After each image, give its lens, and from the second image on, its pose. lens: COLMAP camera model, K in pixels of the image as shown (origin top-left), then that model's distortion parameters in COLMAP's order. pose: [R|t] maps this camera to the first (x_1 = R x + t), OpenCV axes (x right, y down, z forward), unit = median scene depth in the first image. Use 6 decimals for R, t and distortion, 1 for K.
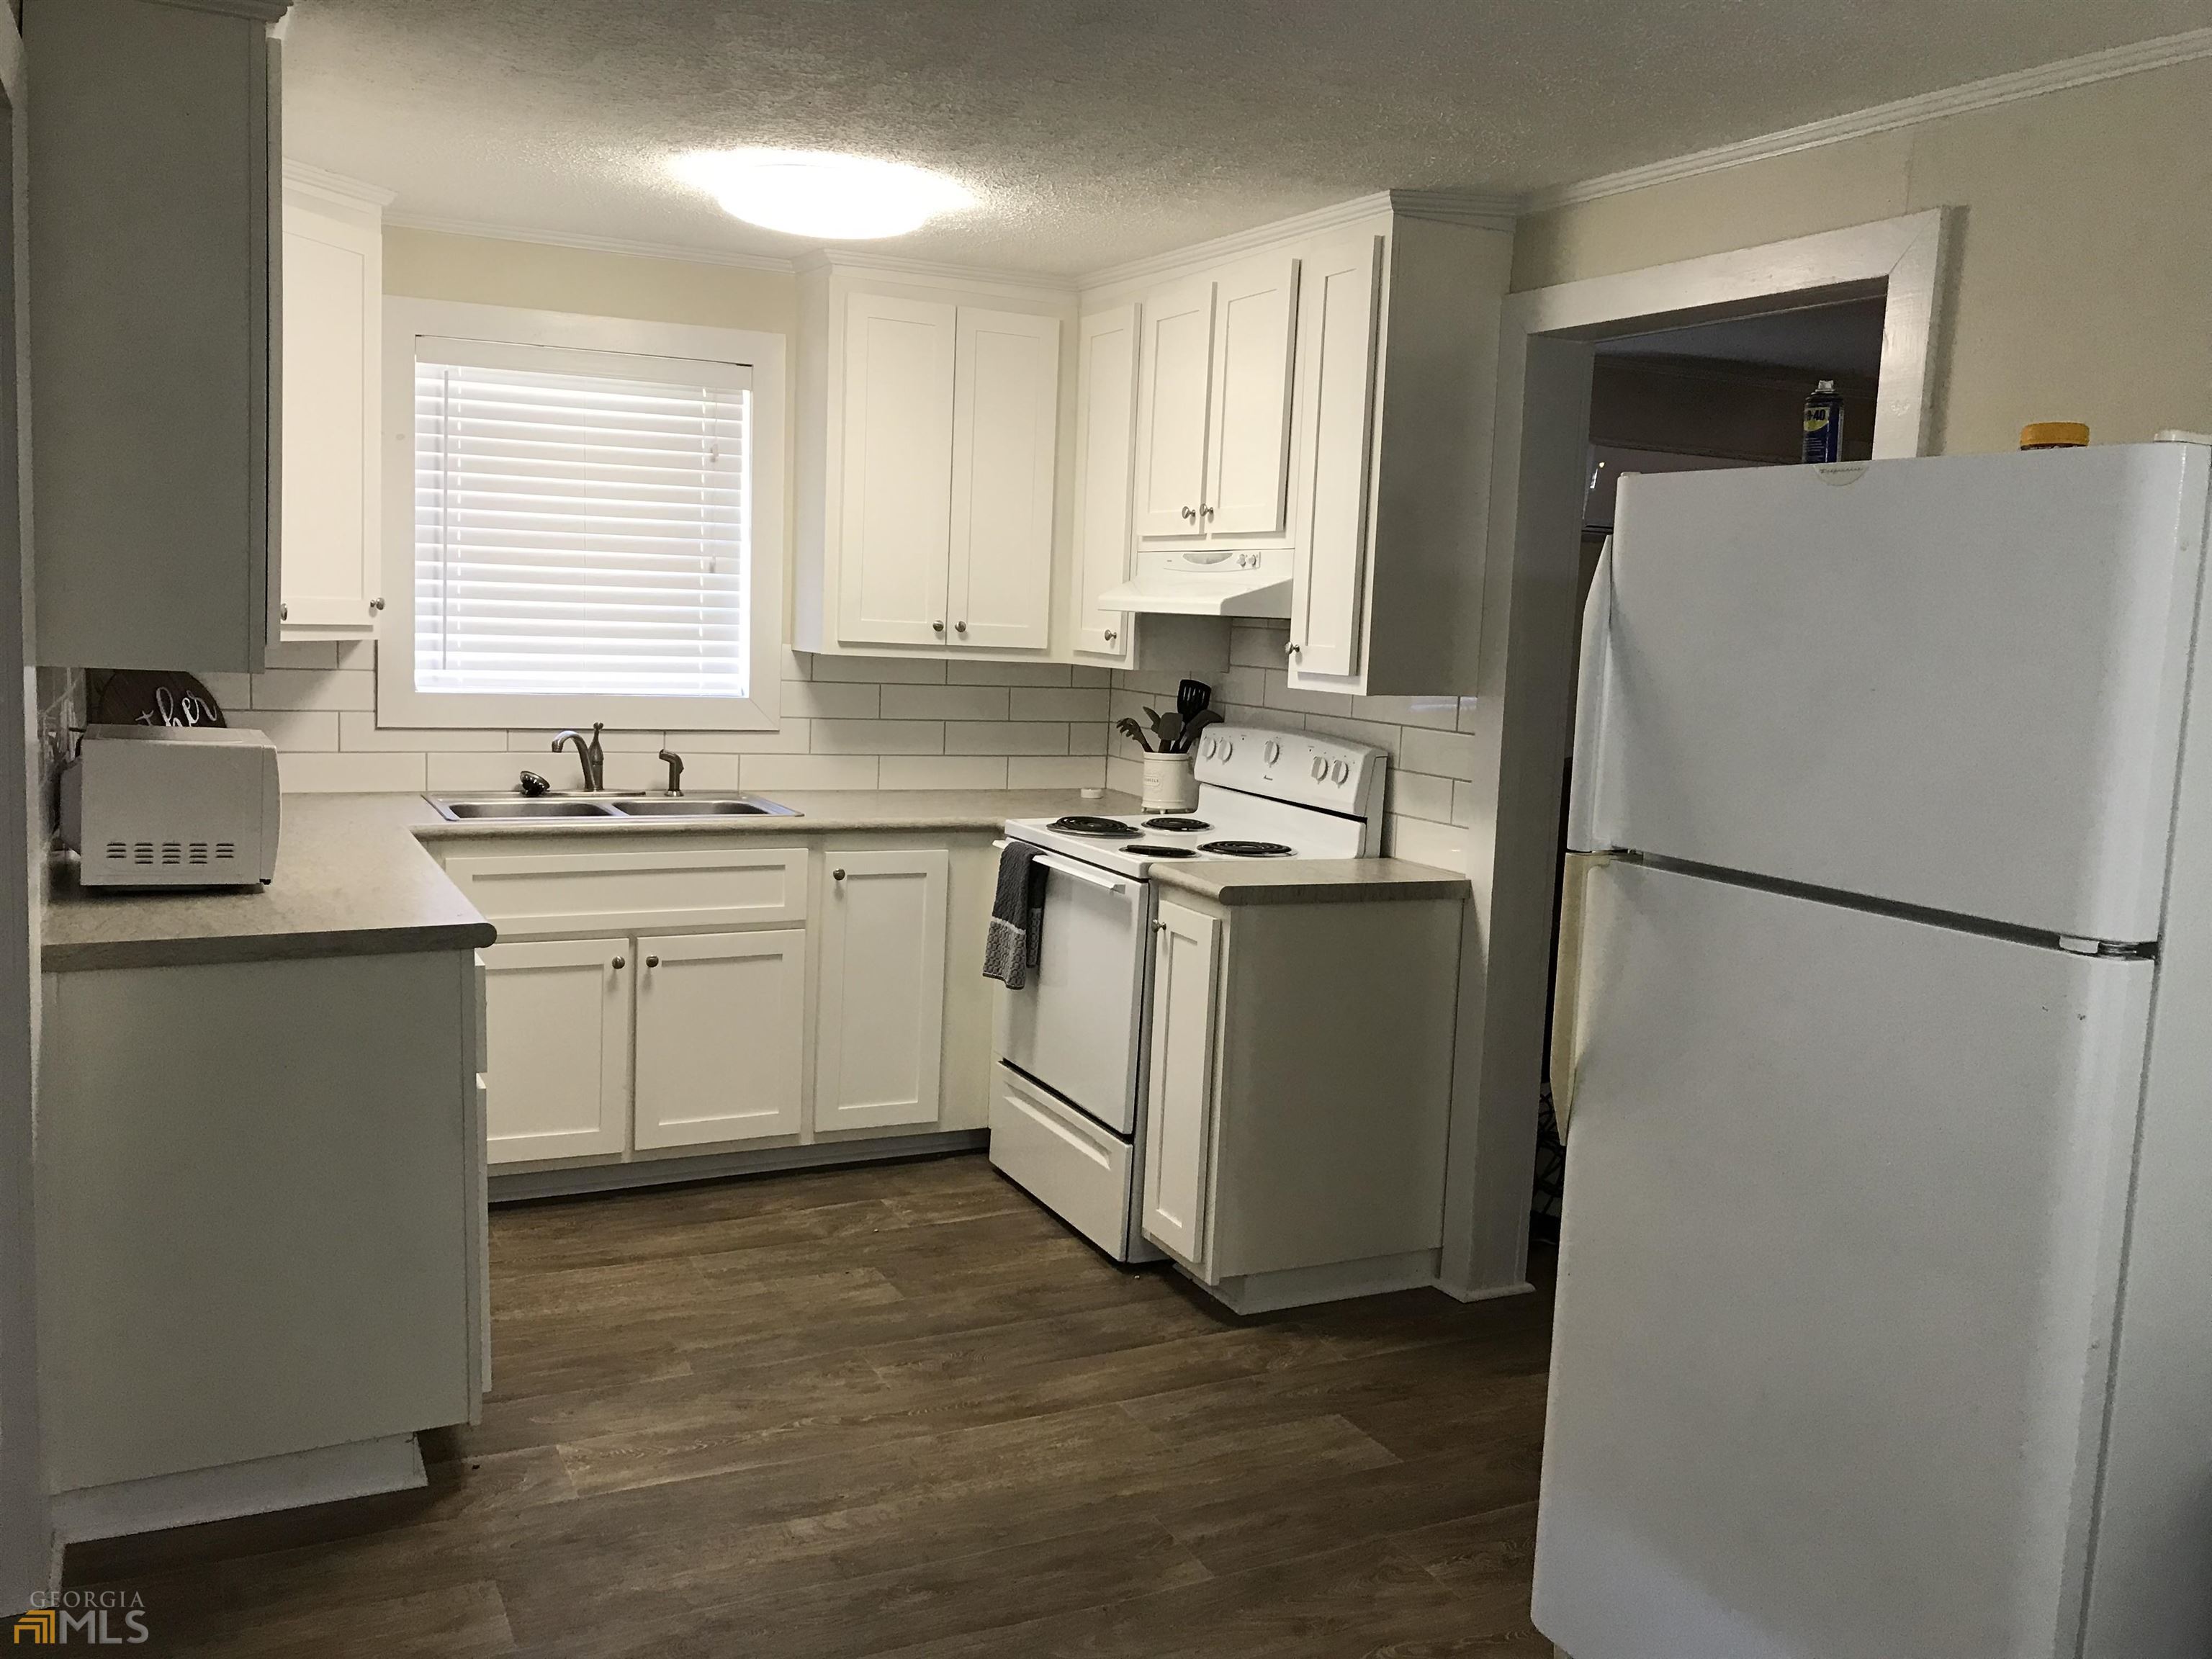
lens RADIAL K [[1797.2, 0, 1102.1], [0, 1797.2, 808.7], [0, 0, 1]] dist [0.033476, -0.037112]
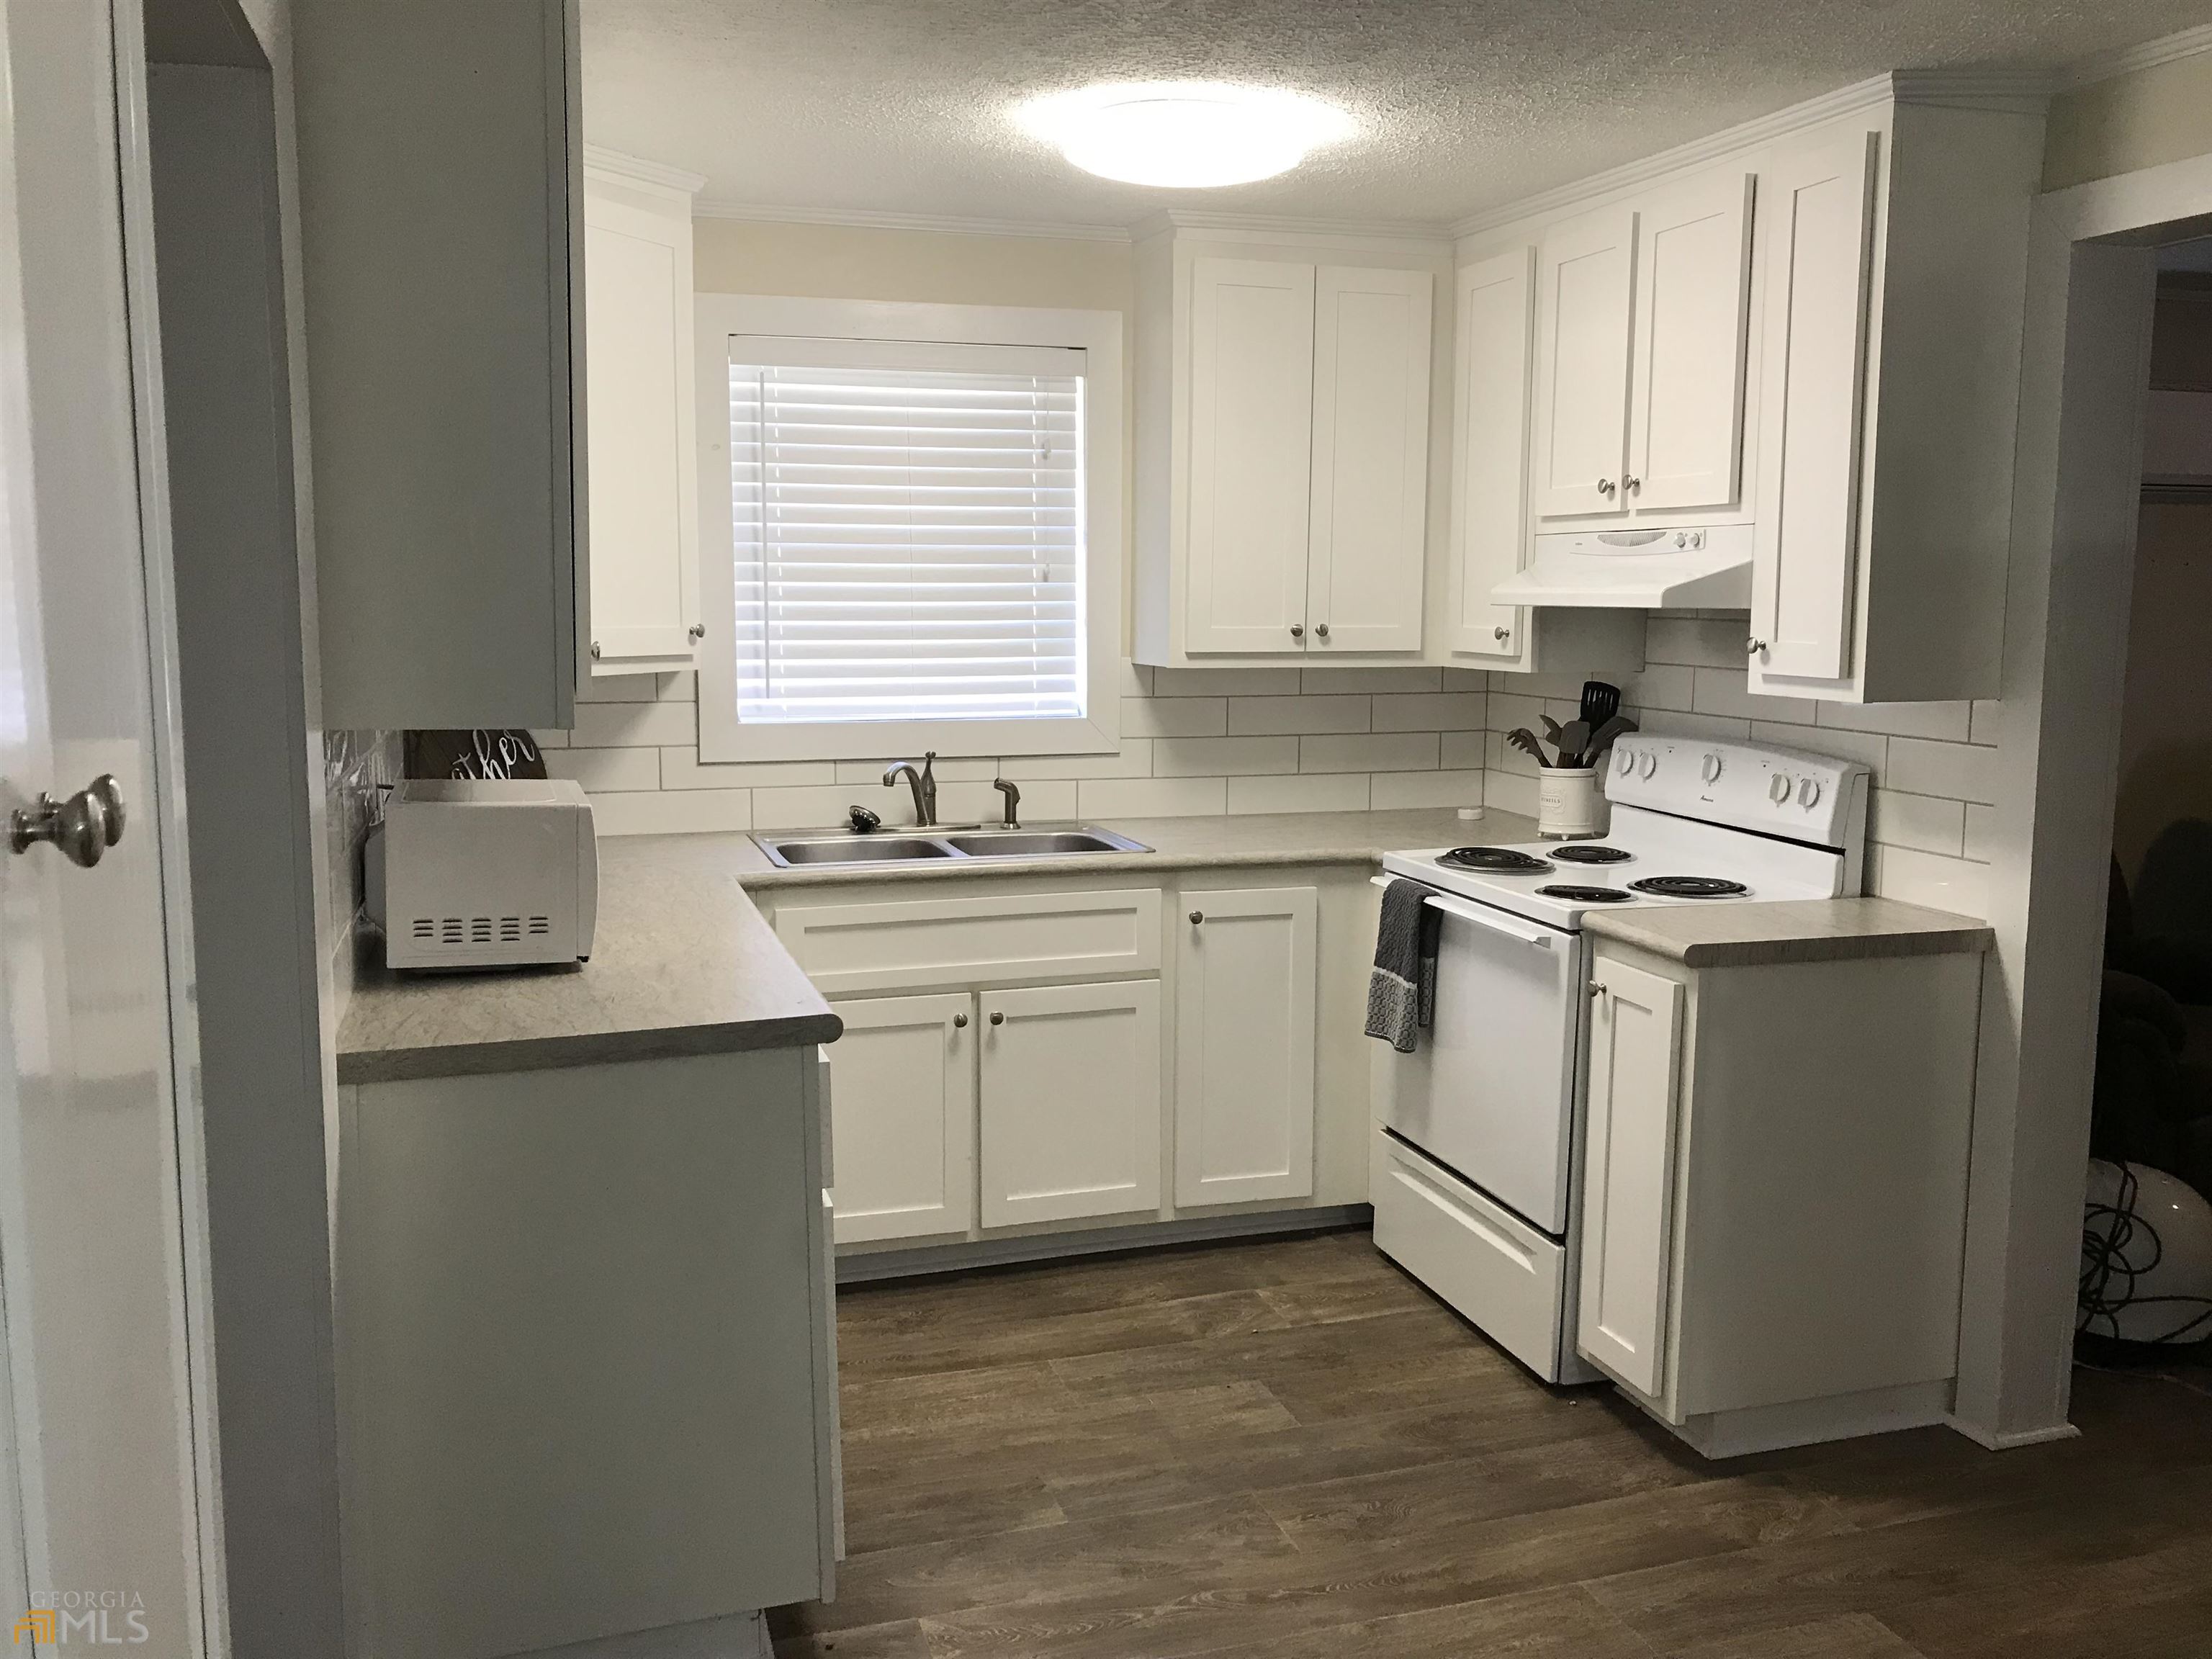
lens RADIAL K [[1797.2, 0, 1099.1], [0, 1797.2, 811.1], [0, 0, 1]] dist [0.033476, -0.037112]
pose [[0.986734, -0.018733, -0.161262, -0.053351], [0.019884, 0.999787, 0.005532, -0.022436], [0.161124, -0.008665, 0.986896, 0.127884]]
